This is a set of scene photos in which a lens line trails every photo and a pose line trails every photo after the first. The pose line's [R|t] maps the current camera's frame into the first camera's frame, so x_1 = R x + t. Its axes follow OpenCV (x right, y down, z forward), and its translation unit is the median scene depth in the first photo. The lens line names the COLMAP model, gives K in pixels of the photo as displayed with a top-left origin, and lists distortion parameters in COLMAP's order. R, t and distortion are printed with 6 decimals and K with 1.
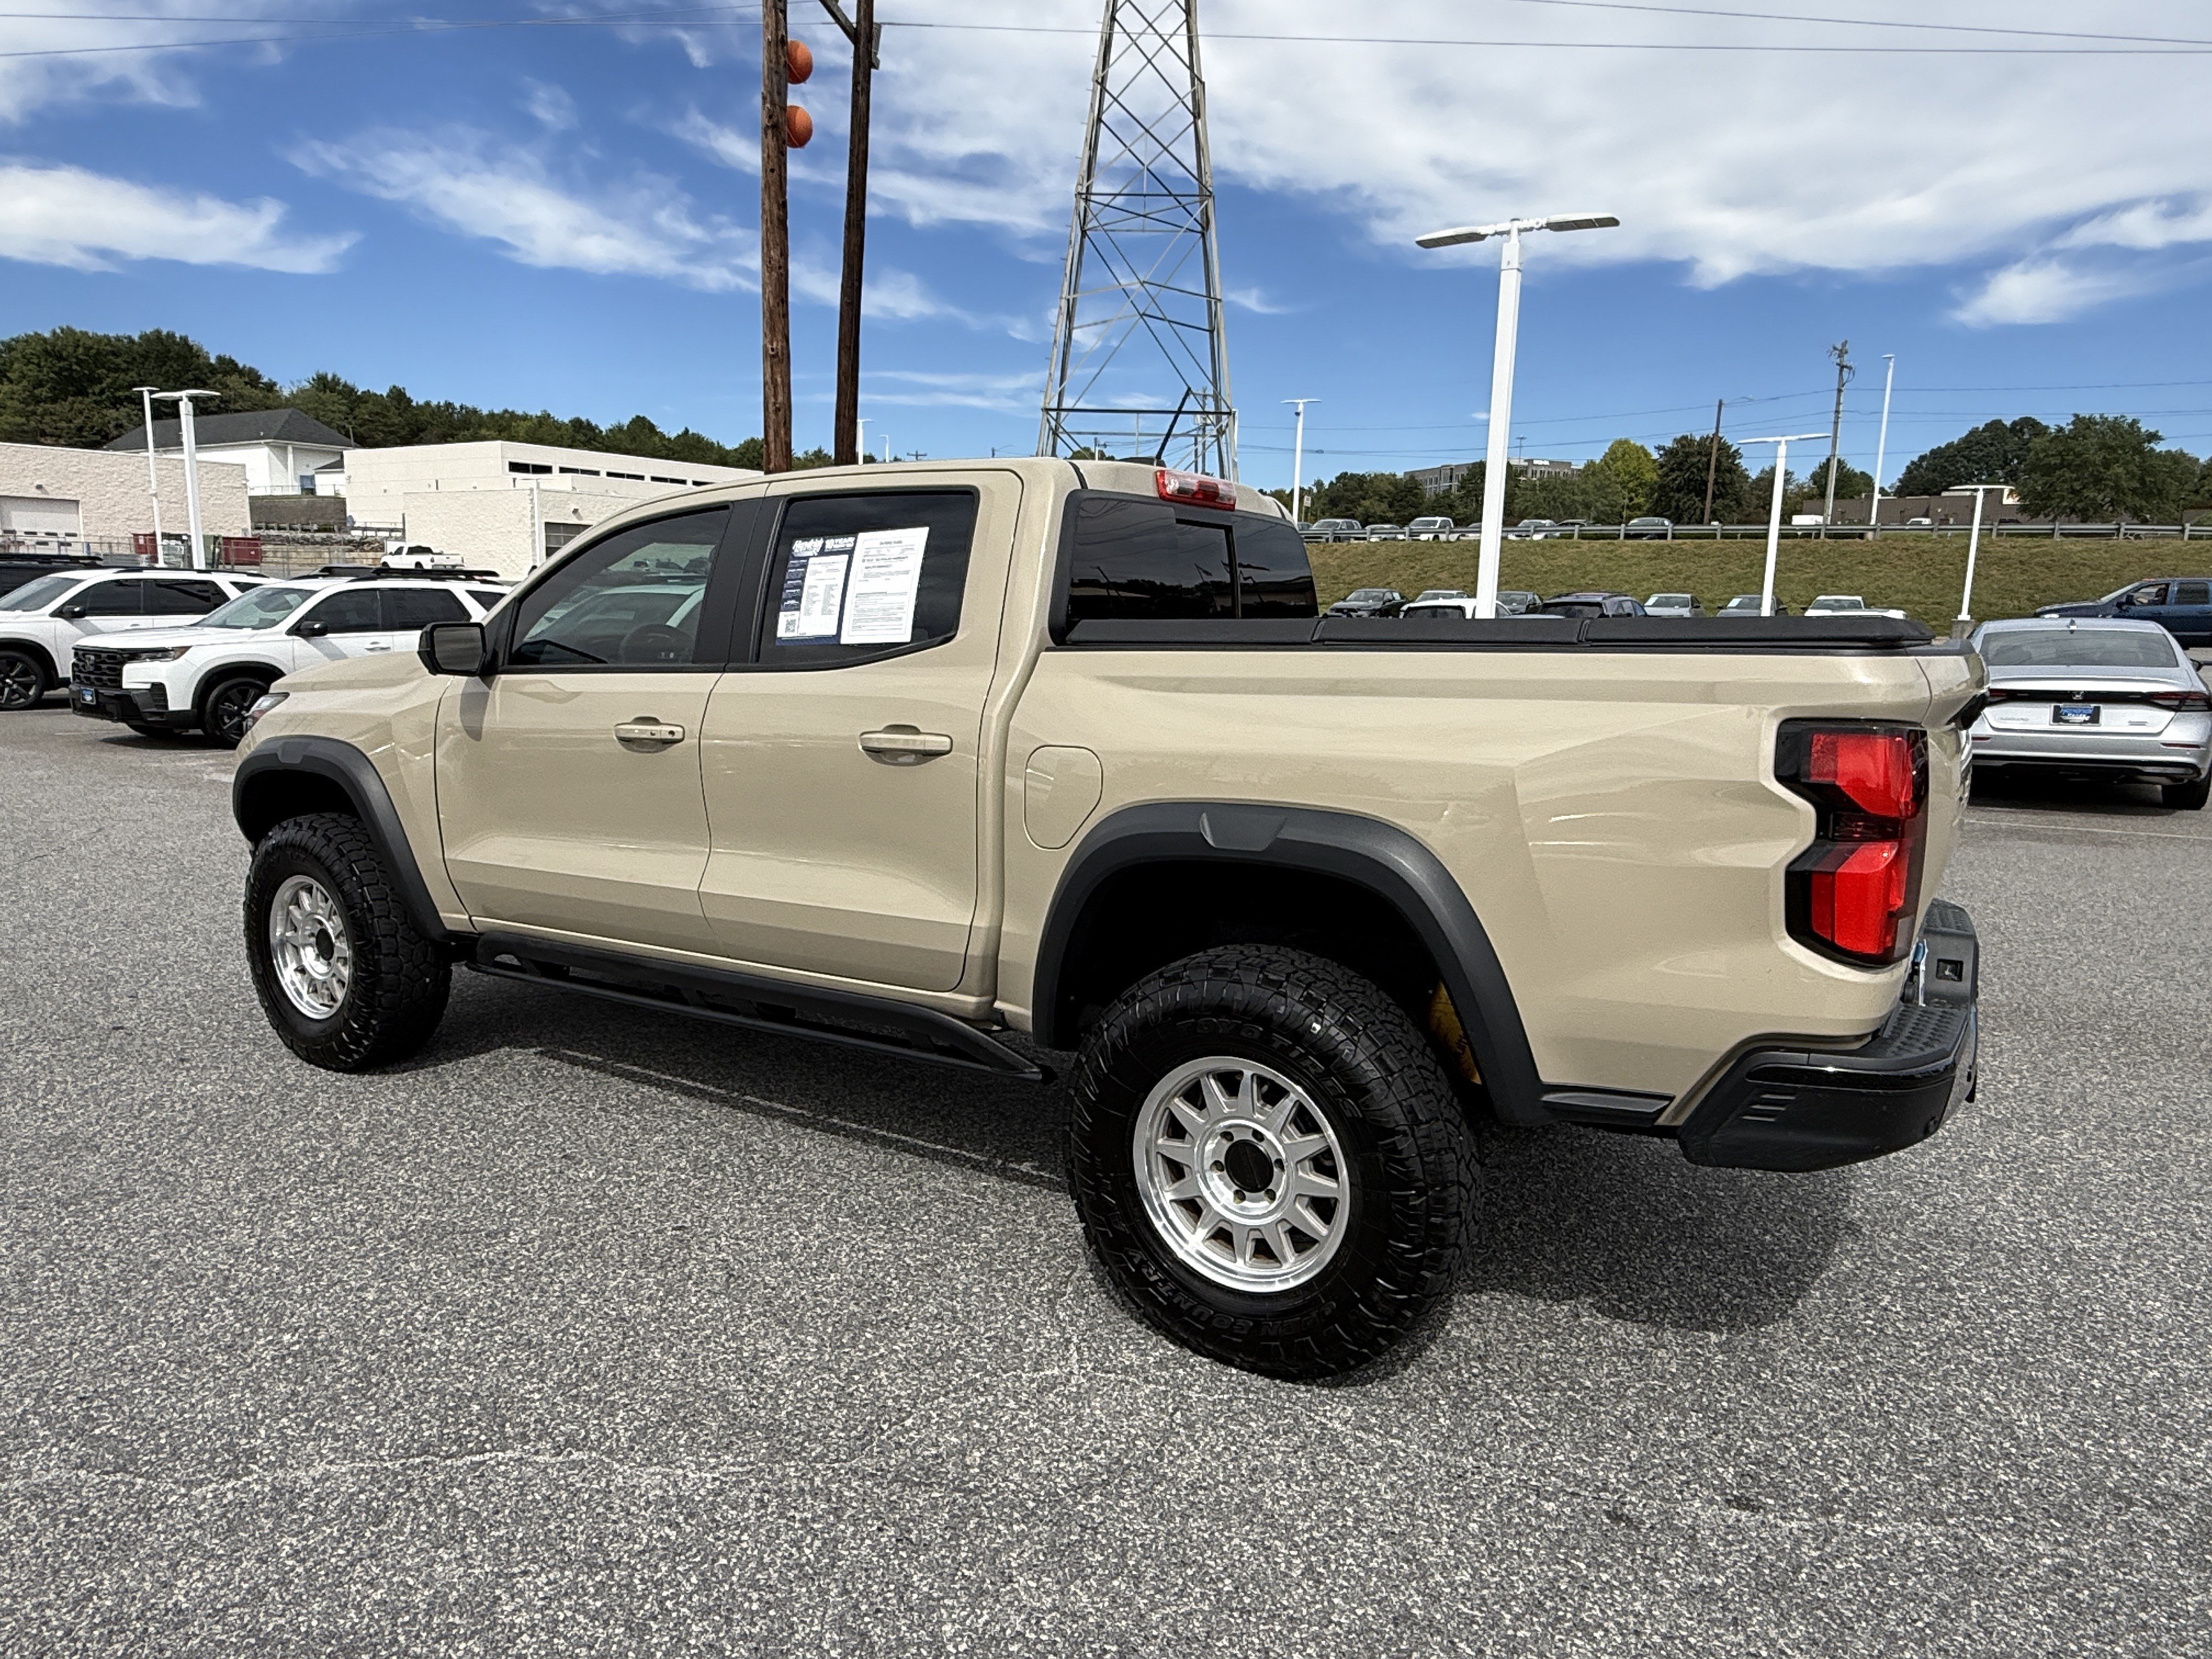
lens RADIAL K [[1427.8, 0, 1083.9], [0, 1427.8, 818.9], [0, 0, 1]] dist [0.005533, -0.008296]
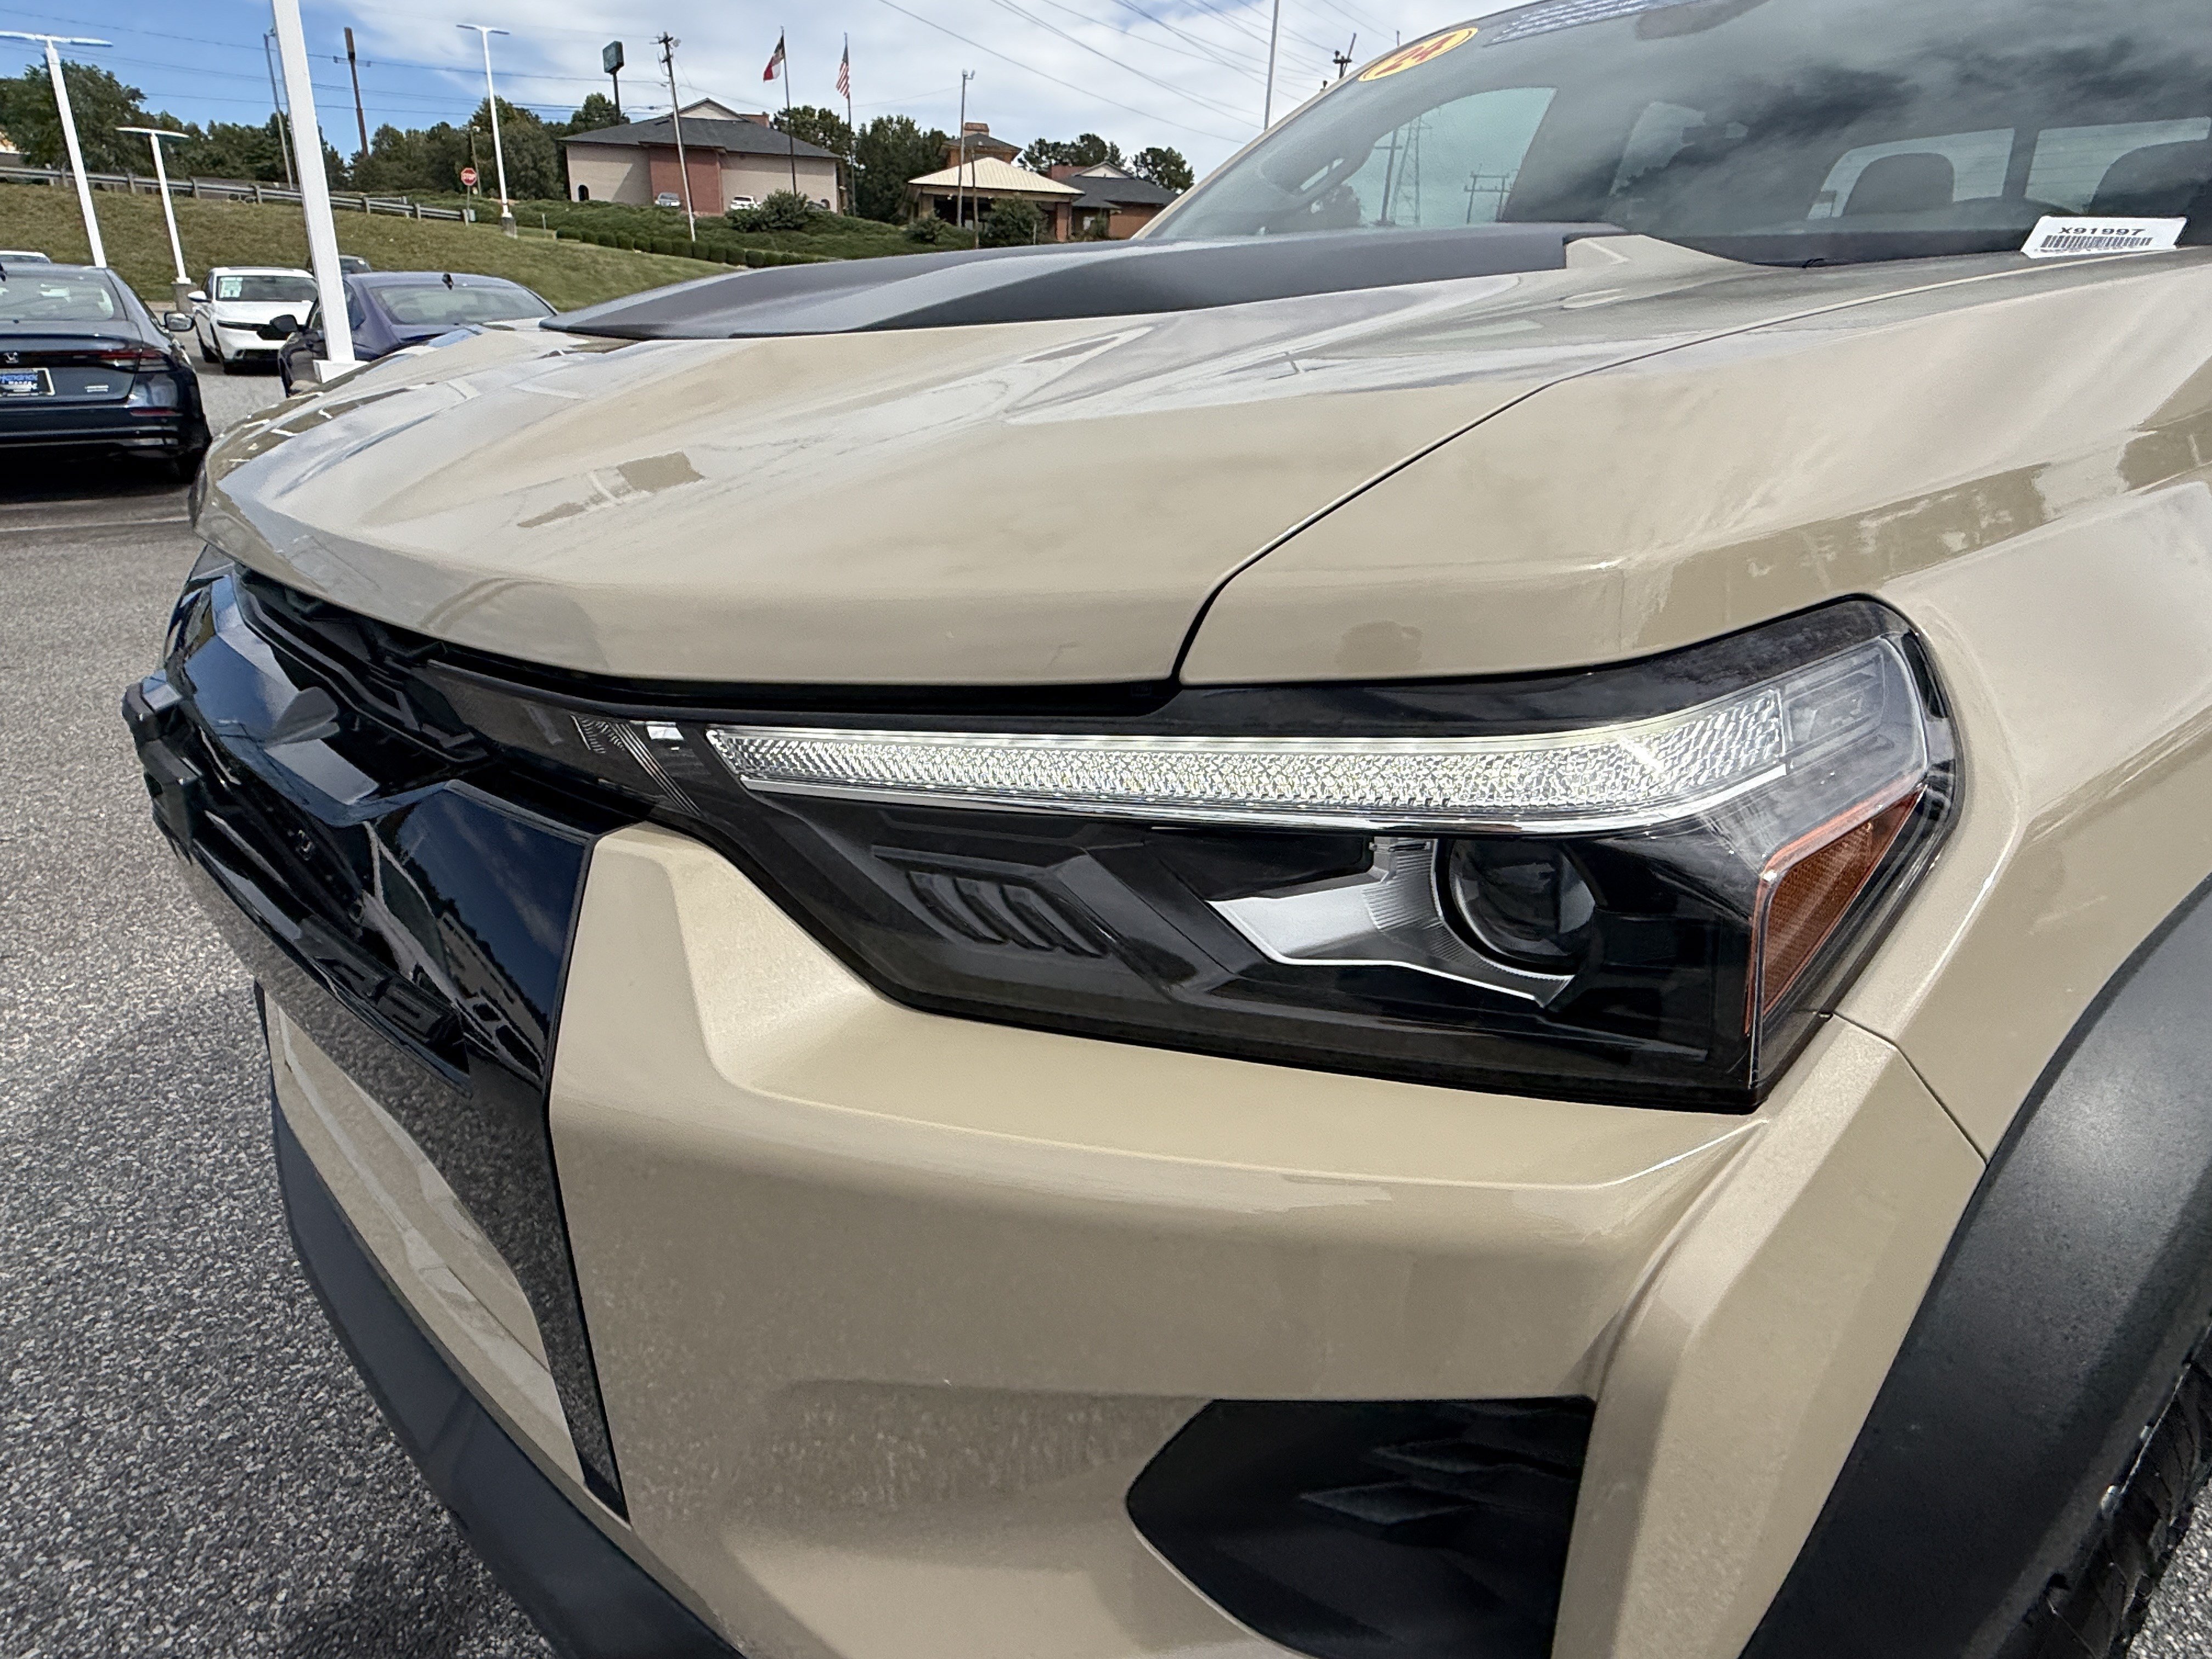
lens RADIAL K [[1286.2, 0, 1118.7], [0, 1286.2, 820.5], [0, 0, 1]] dist [0.007629, -0.004702]
pose [[0.290949, -0.353589, 0.889001, -0.417930], [0.119936, 0.935349, 0.332772, -0.068201], [-0.949191, 0.009803, 0.314547, 0.599786]]
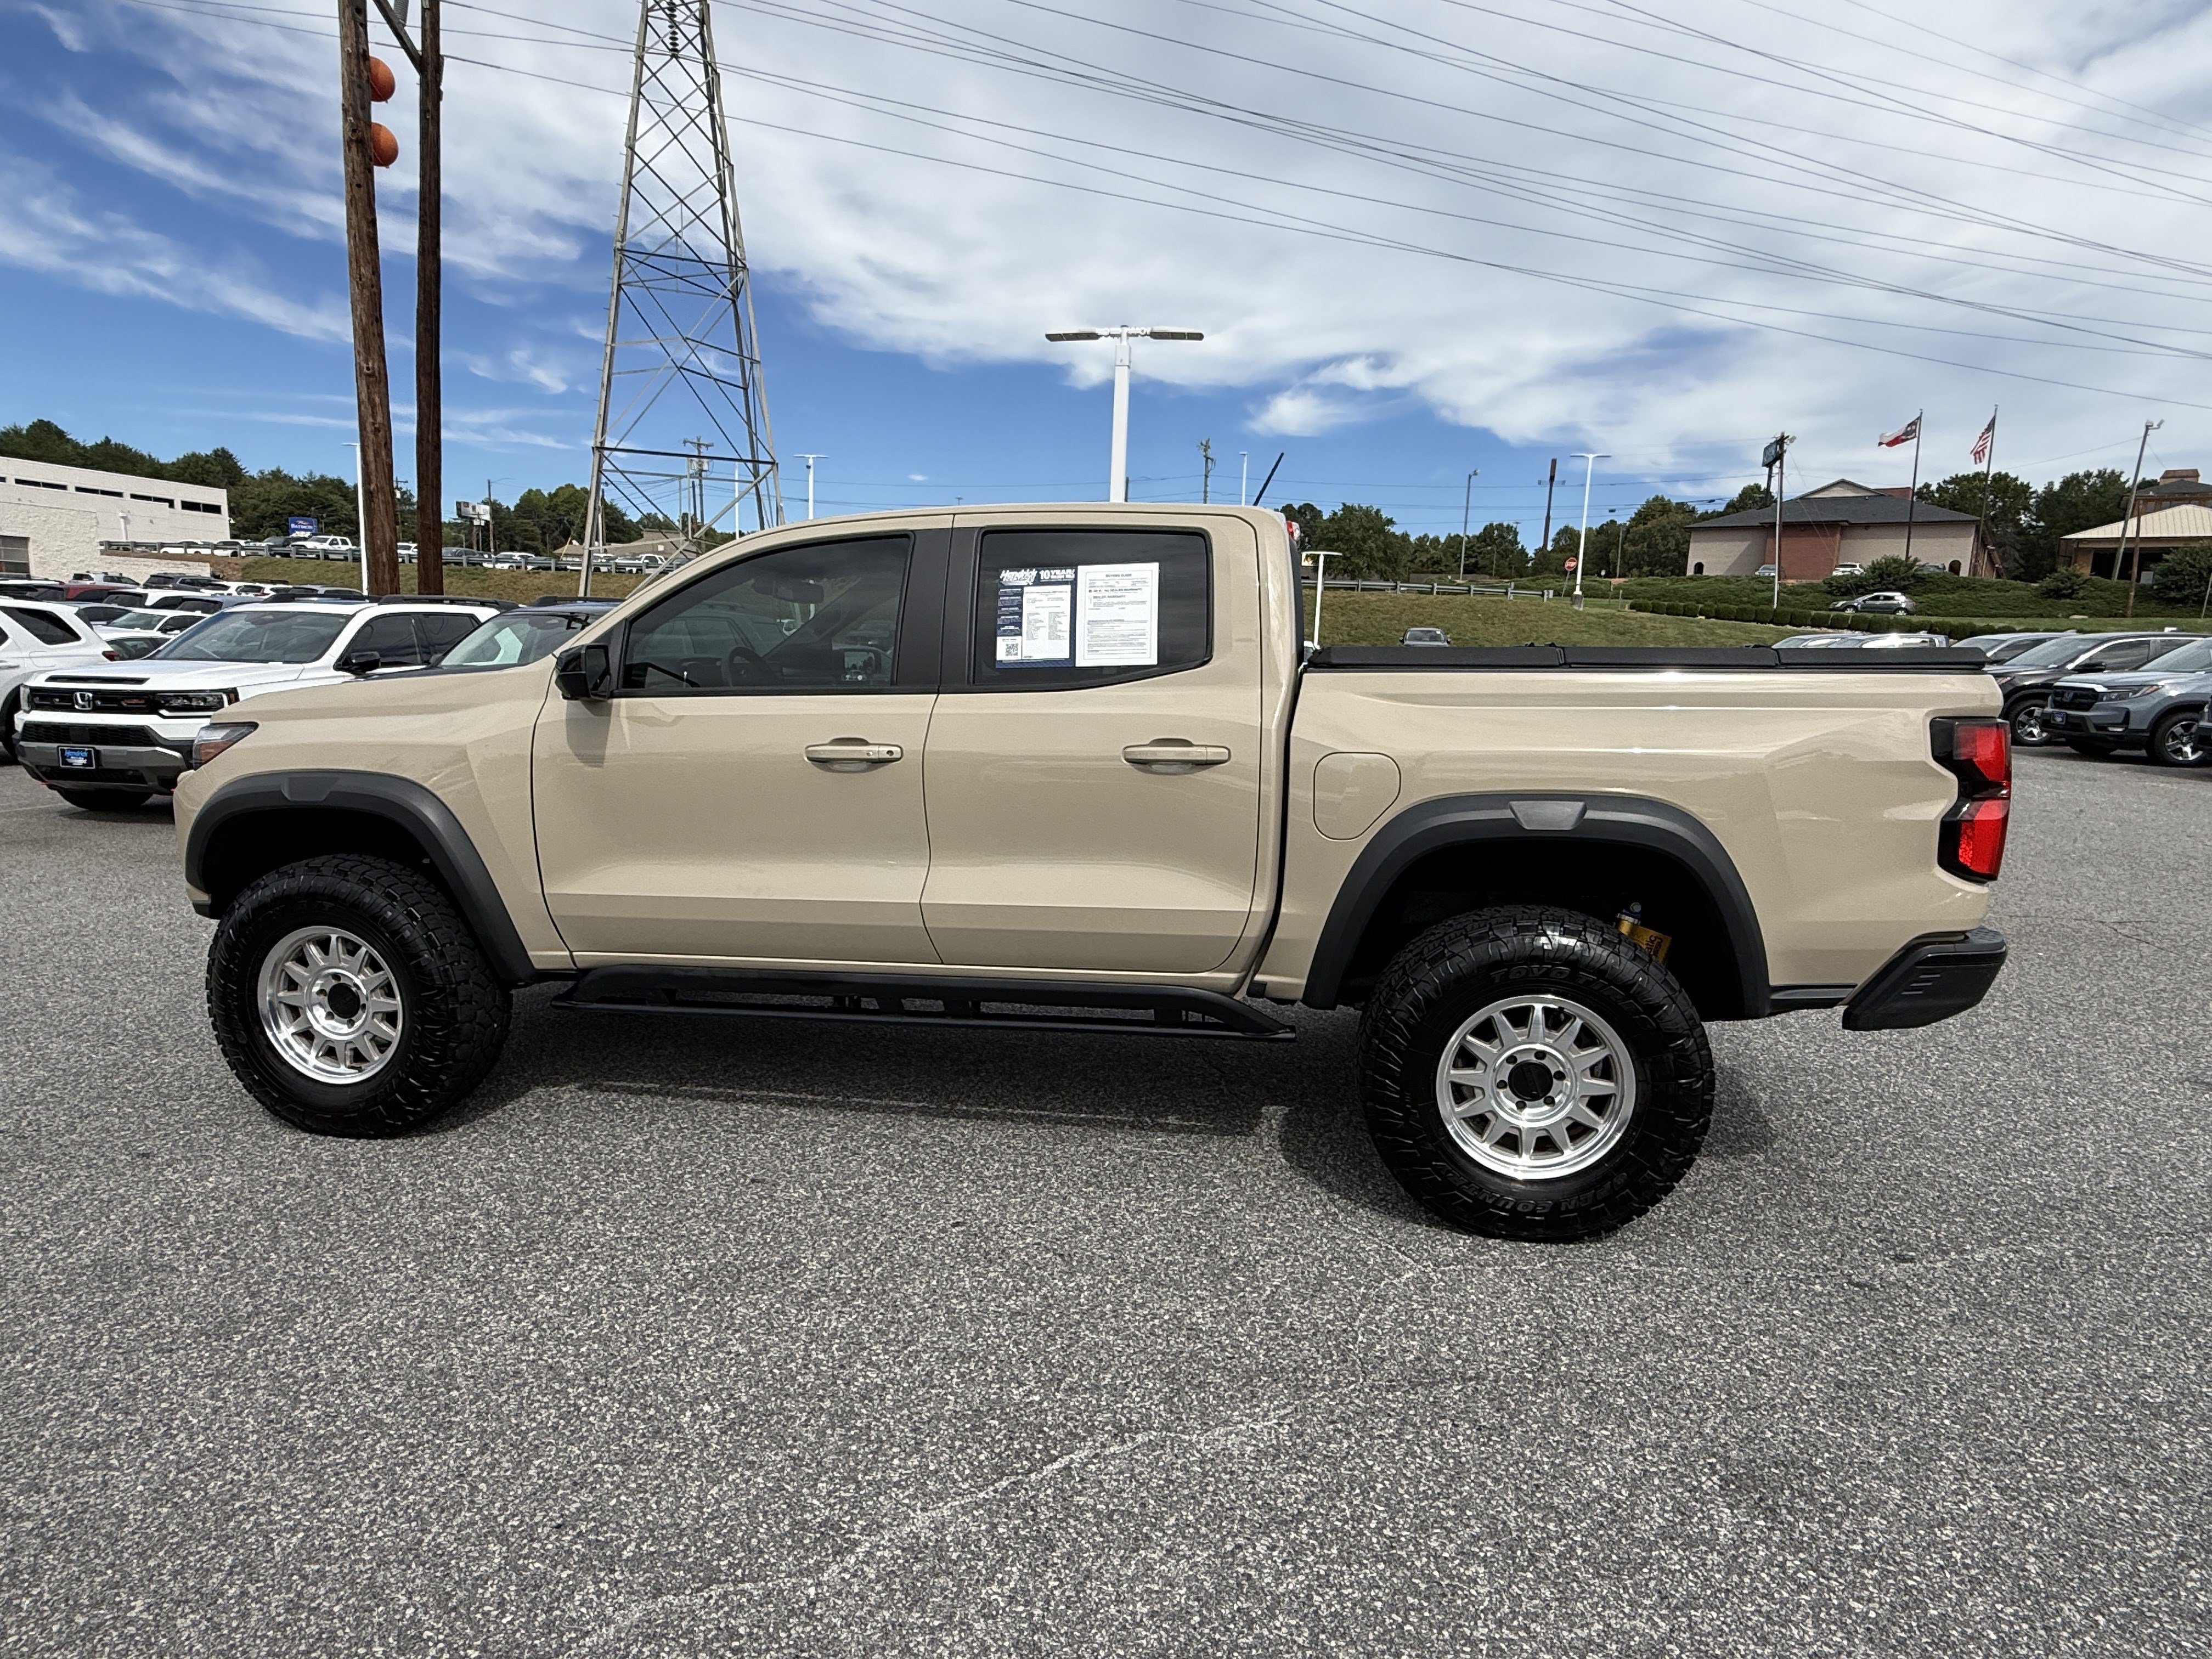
lens RADIAL K [[1209.1, 0, 1106.4], [0, 1209.1, 824.2], [0, 0, 1]] dist [-0.001055, 0.002353]
pose [[0.911901, -0.053441, 0.406917, -0.230191], [0.050196, 0.998565, 0.018655, -0.007833], [-0.407330, 0.003414, 0.913275, 0.062611]]
